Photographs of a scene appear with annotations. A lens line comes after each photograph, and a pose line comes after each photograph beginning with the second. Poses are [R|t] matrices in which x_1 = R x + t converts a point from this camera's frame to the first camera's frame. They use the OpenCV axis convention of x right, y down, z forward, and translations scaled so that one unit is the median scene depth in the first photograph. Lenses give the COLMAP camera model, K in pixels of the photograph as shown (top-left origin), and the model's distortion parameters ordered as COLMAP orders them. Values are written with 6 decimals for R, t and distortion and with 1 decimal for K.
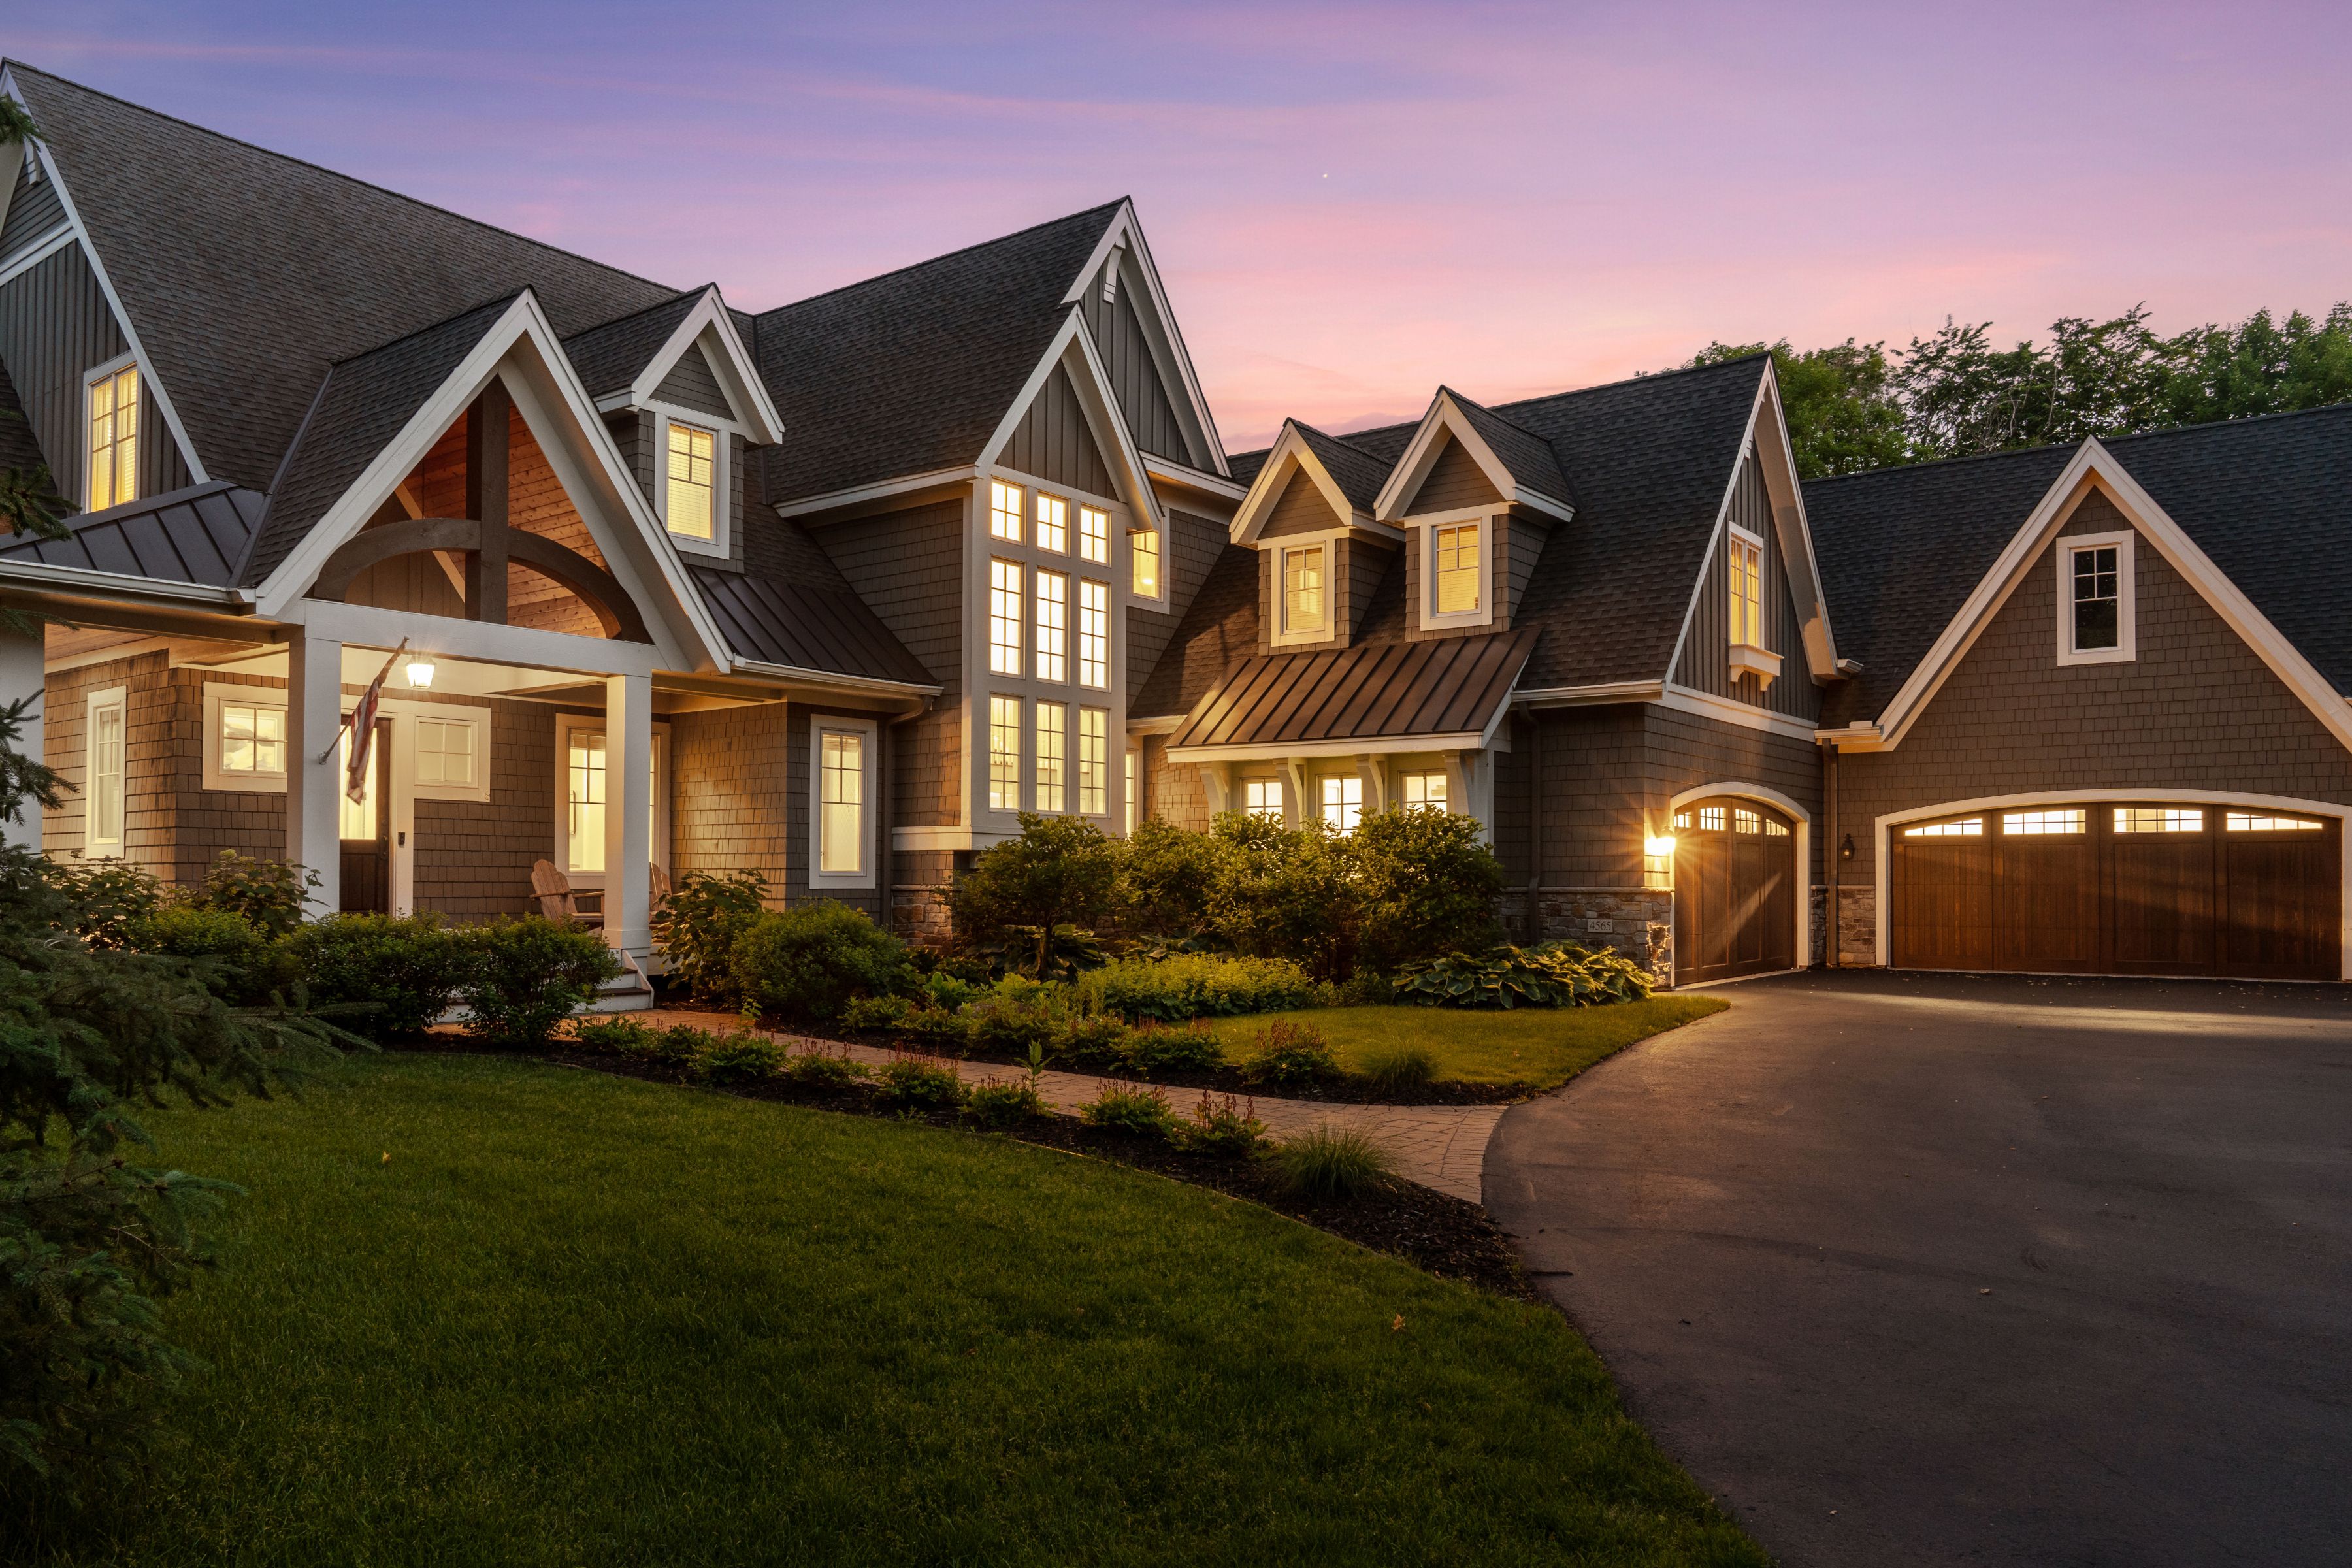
lens RADIAL K [[1628.3, 0, 1173.7], [0, 1628.3, 861.2], [0, 0, 1]] dist [-0.010745, 0.002513]
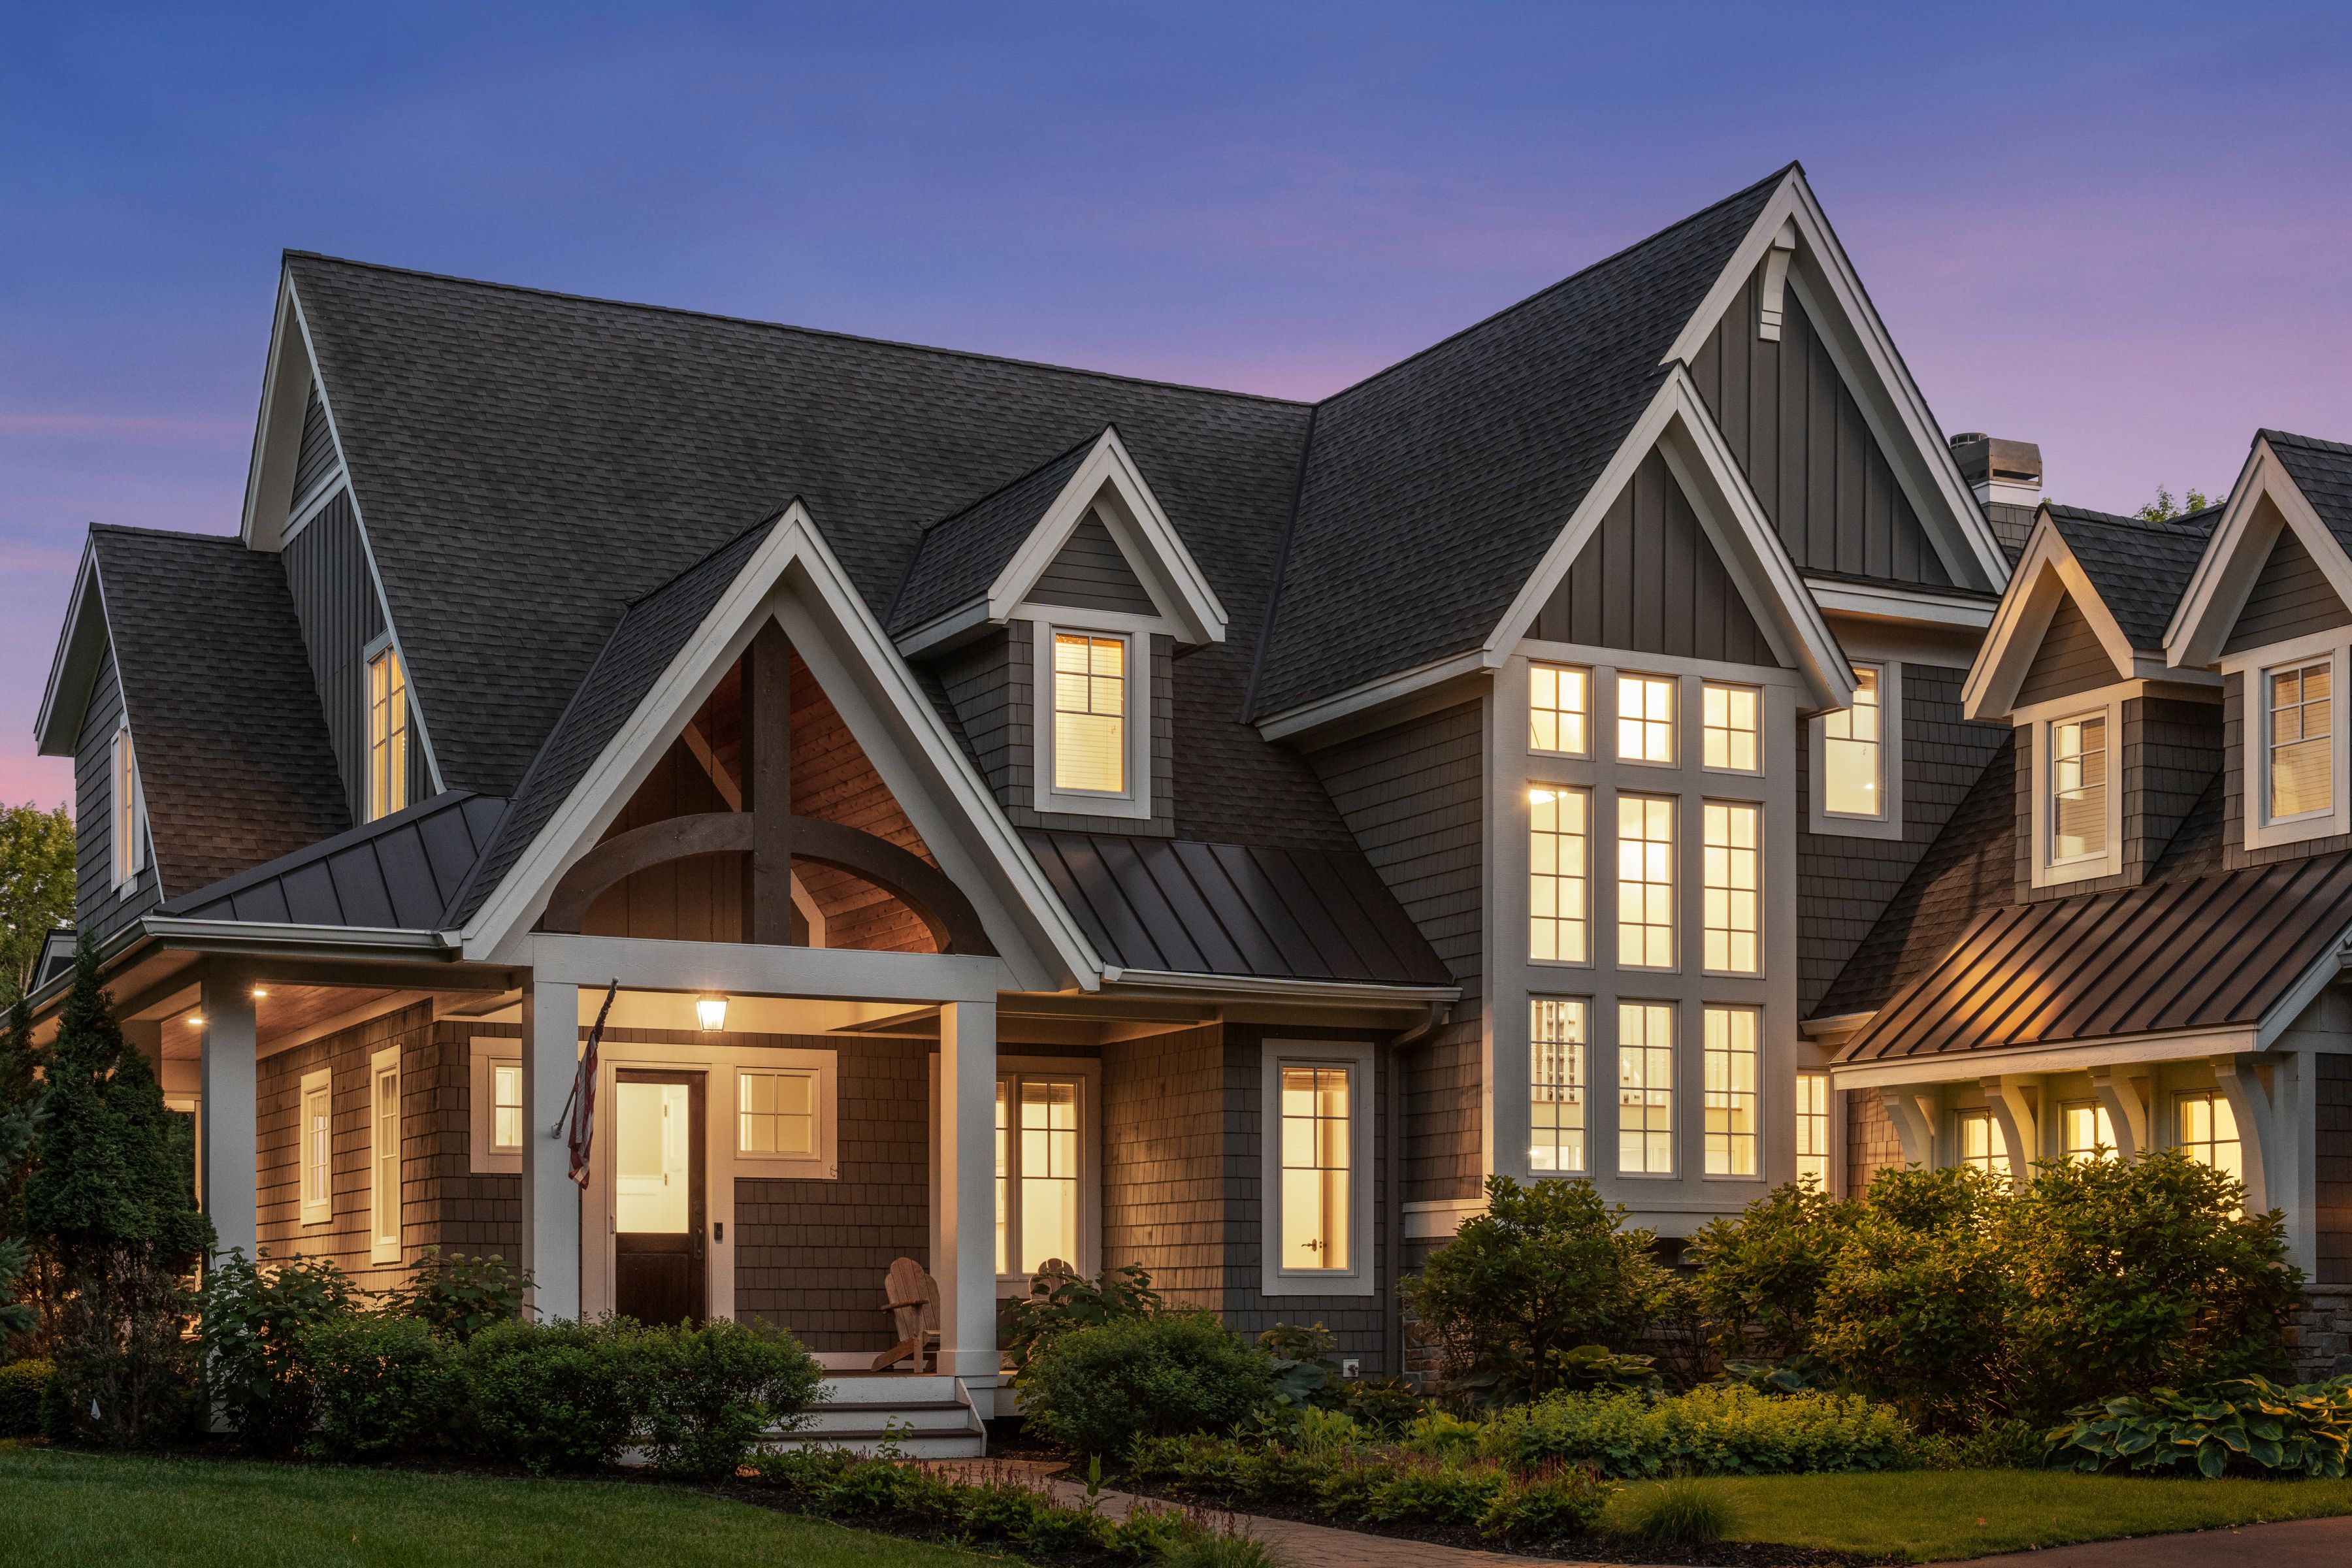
lens RADIAL K [[3092.1, 0, 1165.6], [0, 3092.1, 1328.1], [0, 0, 1]] dist [0.008268, 0.054970]
pose [[0.907925, -0.002947, -0.419122, 0.269628], [0.010527, 0.999820, 0.015773, 0.009148], [0.419000, -0.018733, 0.907793, -0.183107]]
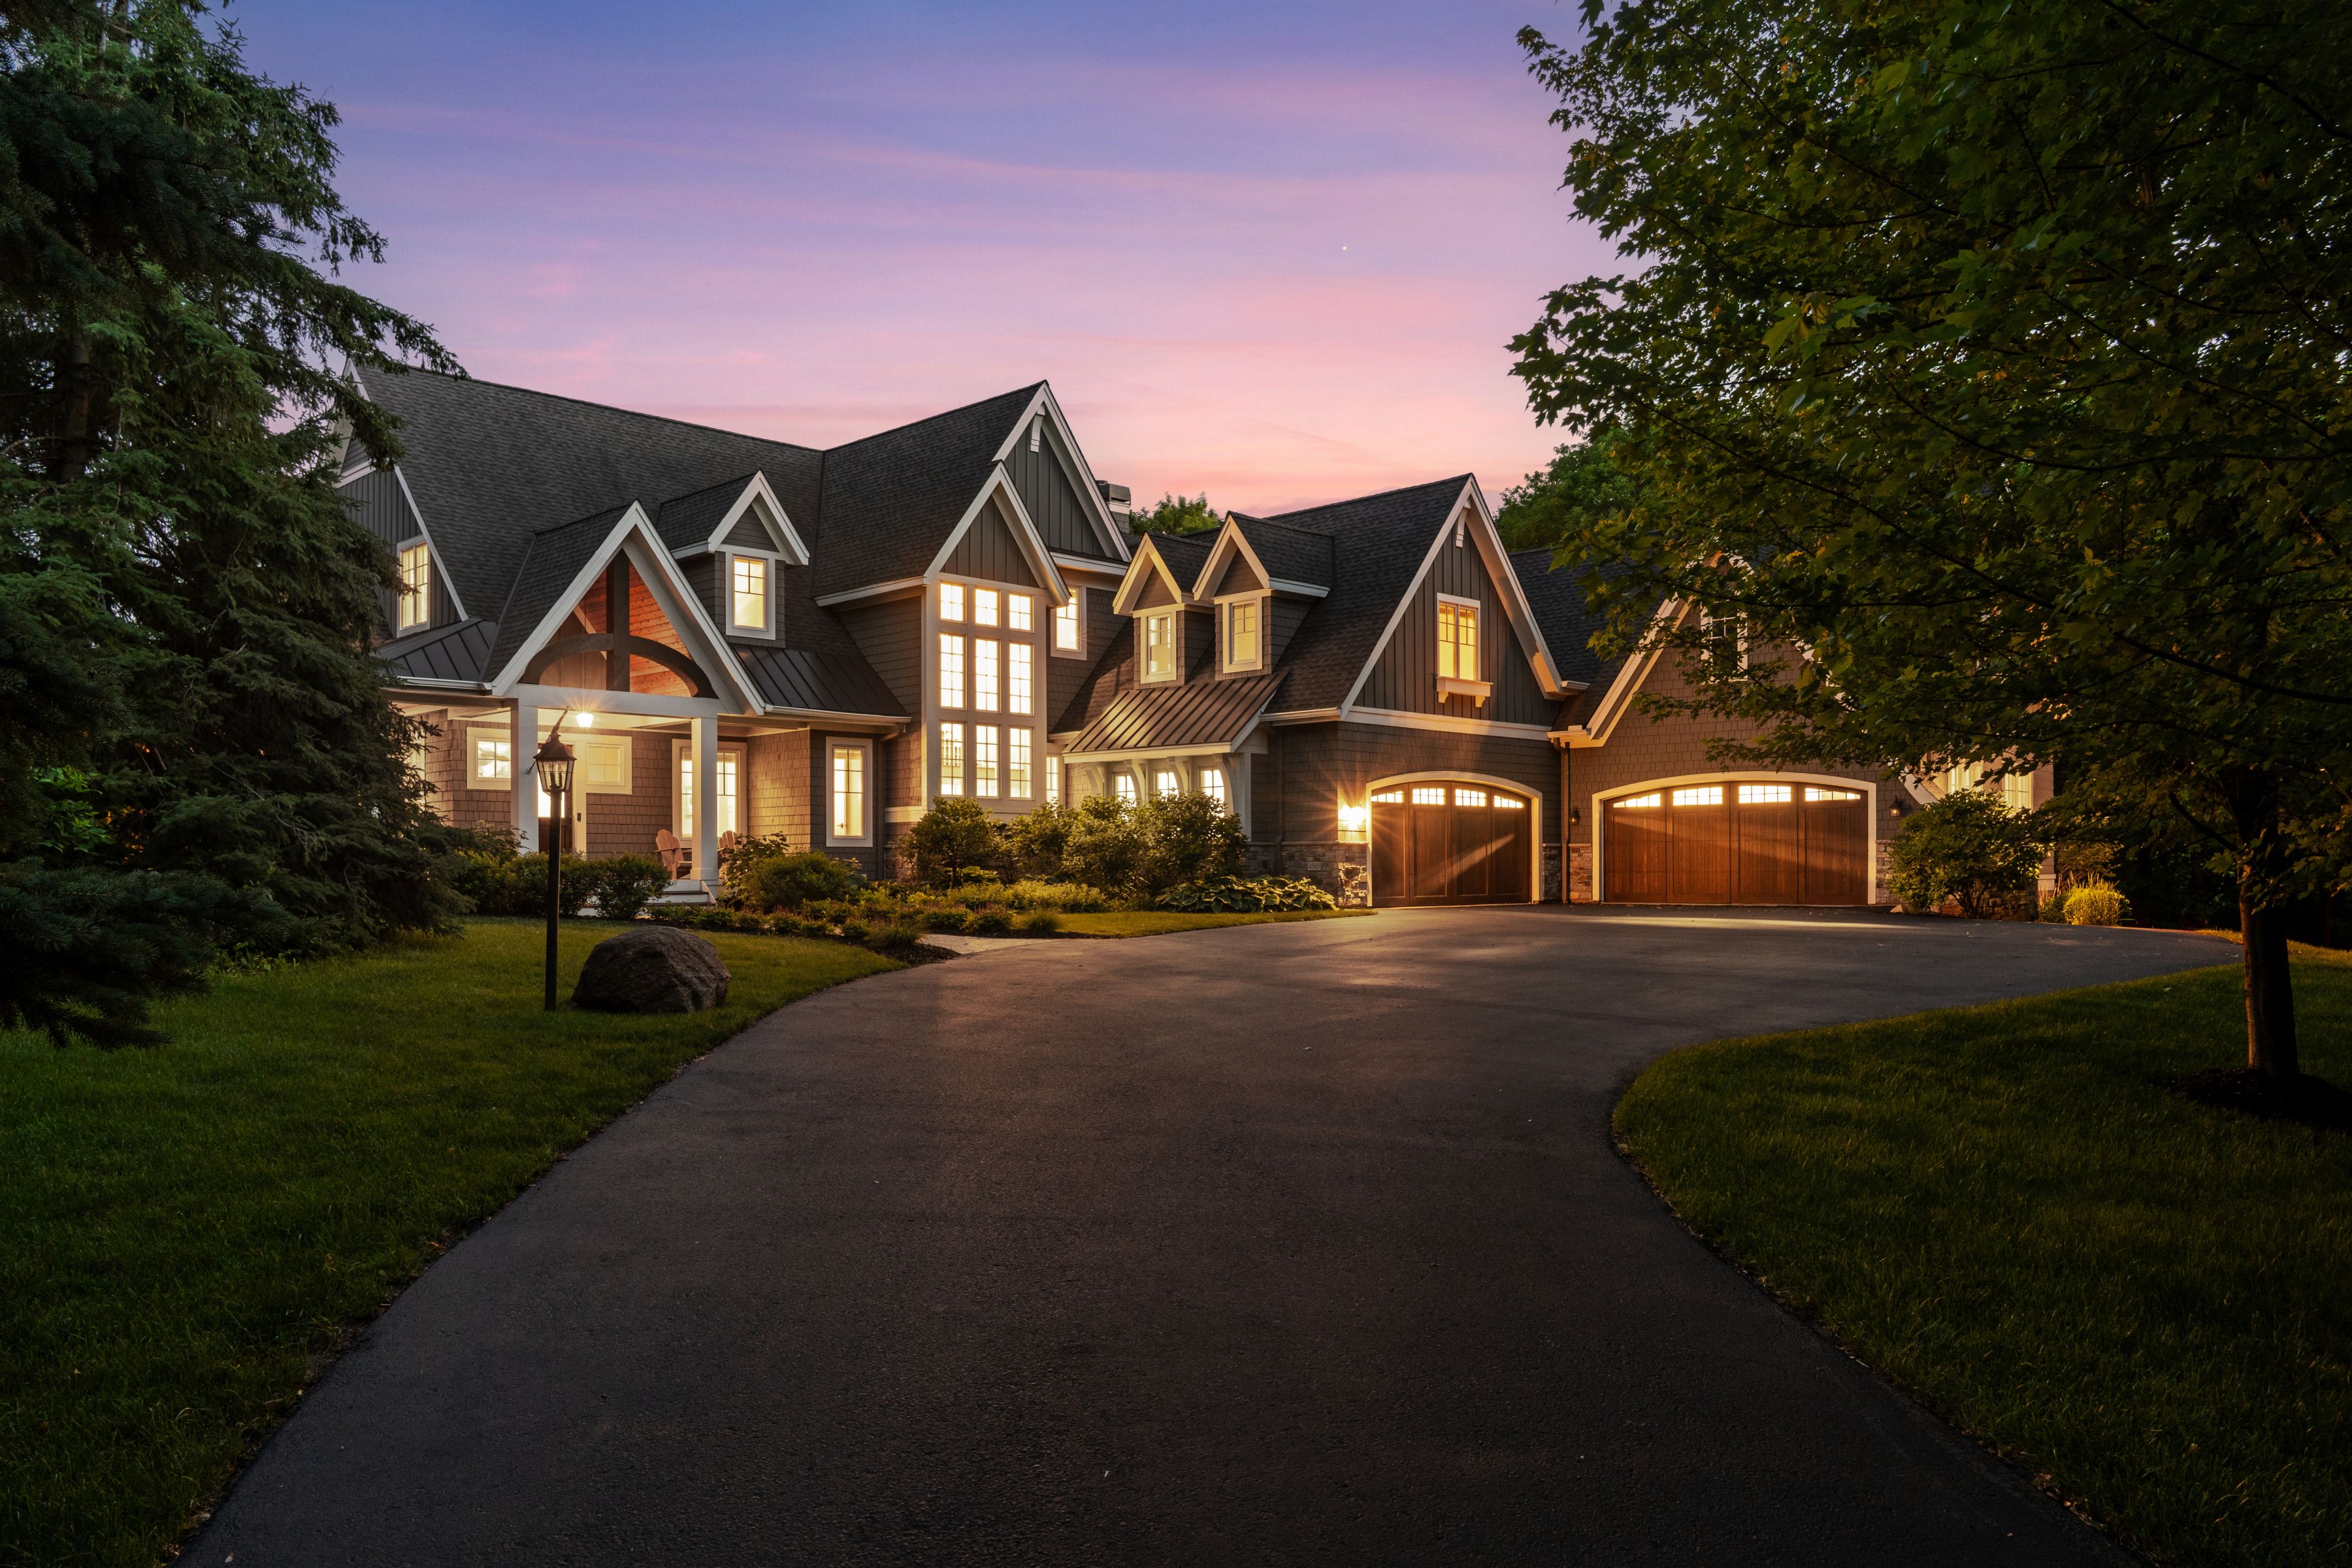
lens RADIAL K [[1559.7, 0, 1134.8], [0, 1559.7, 881.9], [0, 0, 1]] dist [-0.002630, -0.000288]
pose [[0.990799, -0.004021, -0.135282, 0.268191], [0.006987, 0.999745, 0.021454, 0.019840], [0.135161, -0.022202, 0.990575, -0.447298]]
